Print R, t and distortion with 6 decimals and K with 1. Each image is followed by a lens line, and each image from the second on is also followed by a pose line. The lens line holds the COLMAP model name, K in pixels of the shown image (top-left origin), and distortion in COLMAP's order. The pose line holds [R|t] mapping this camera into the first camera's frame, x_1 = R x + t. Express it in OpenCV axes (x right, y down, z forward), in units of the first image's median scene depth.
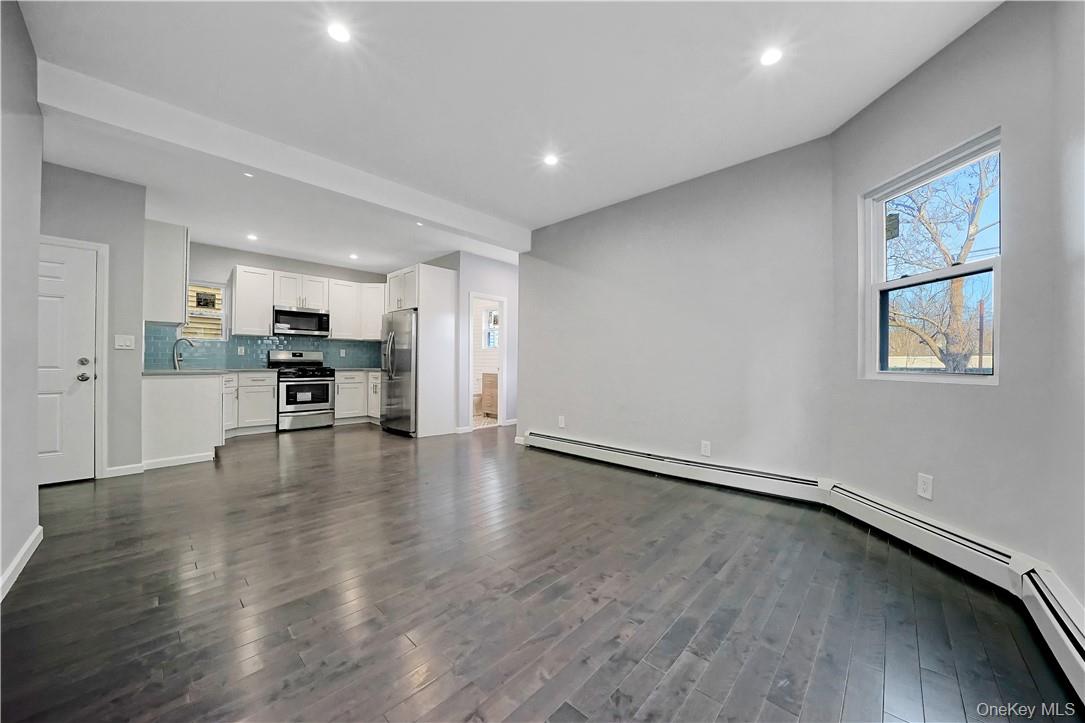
lens RADIAL K [[378.5, 0, 542.5], [0, 378.5, 361.5], [0, 0, 1]] dist [-0.018083, 0.000050]
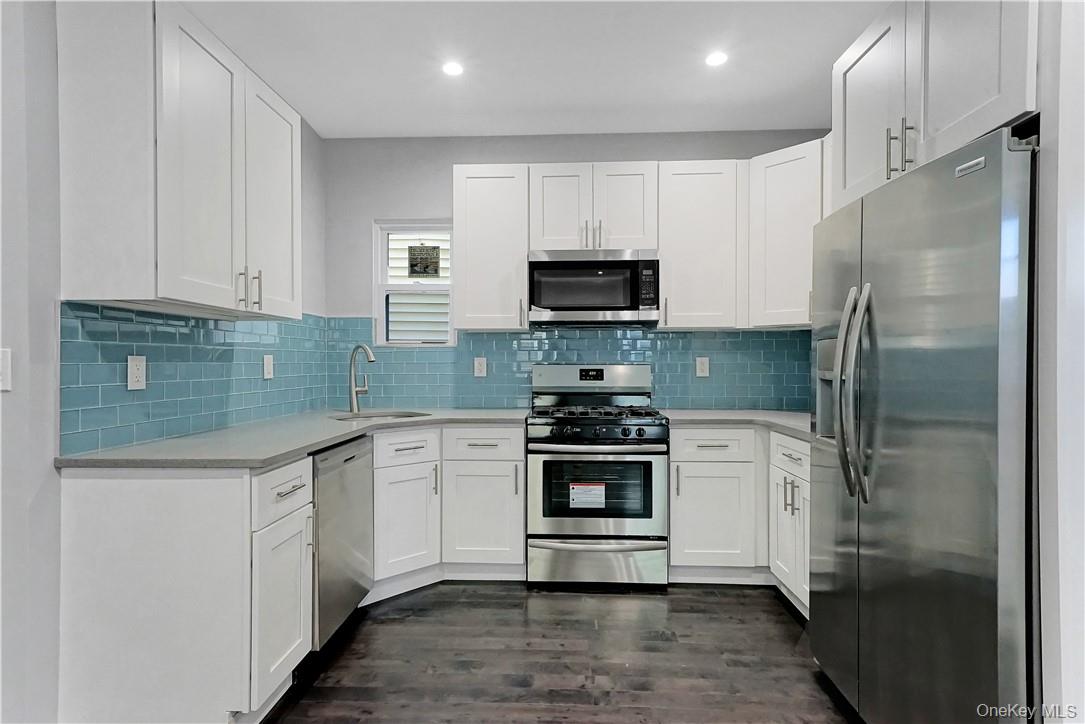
lens RADIAL K [[549.0, 0, 542.5], [0, 549.0, 362.0], [0, 0, 1]] dist [0.024011, 0.000175]
pose [[0.654840, -0.007582, -0.755730, -0.262252], [0.008789, 0.999958, -0.002417, -0.031631], [0.755717, -0.005060, 0.654879, 0.613011]]
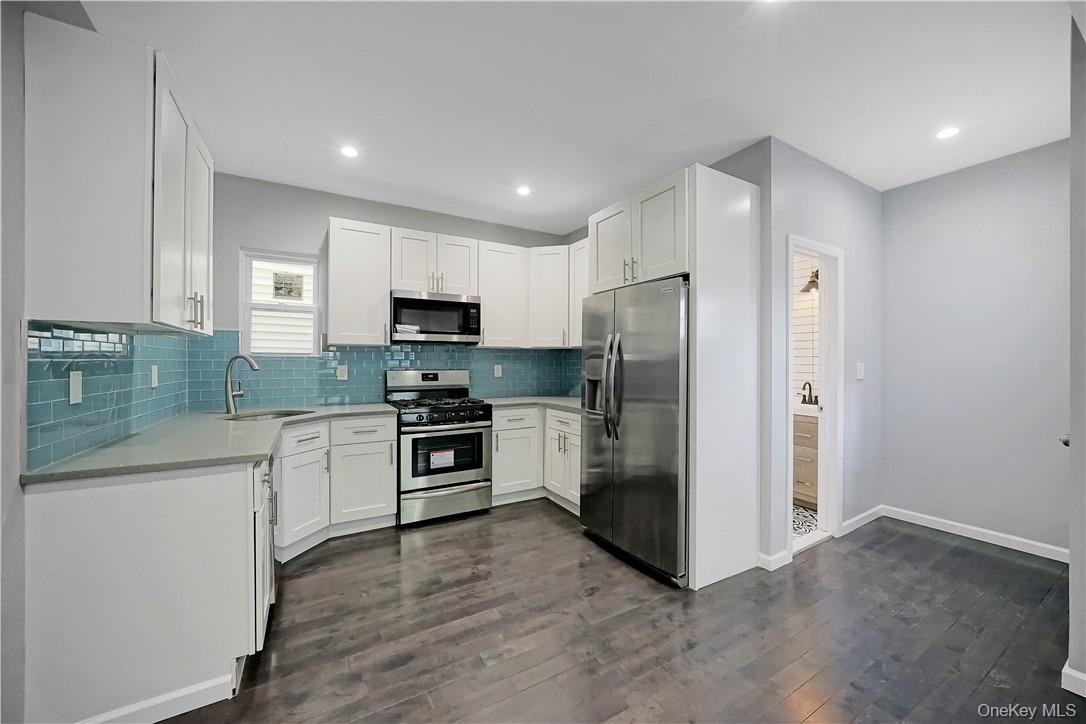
lens RADIAL K [[403.4, 0, 543.0], [0, 403.4, 362.0], [0, 0, 1]] dist [-0.001678, -0.000037]
pose [[0.956415, -0.004769, -0.291971, -0.323704], [0.005957, 0.999977, 0.003180, -0.043844], [0.291949, -0.004781, 0.956422, 0.485555]]
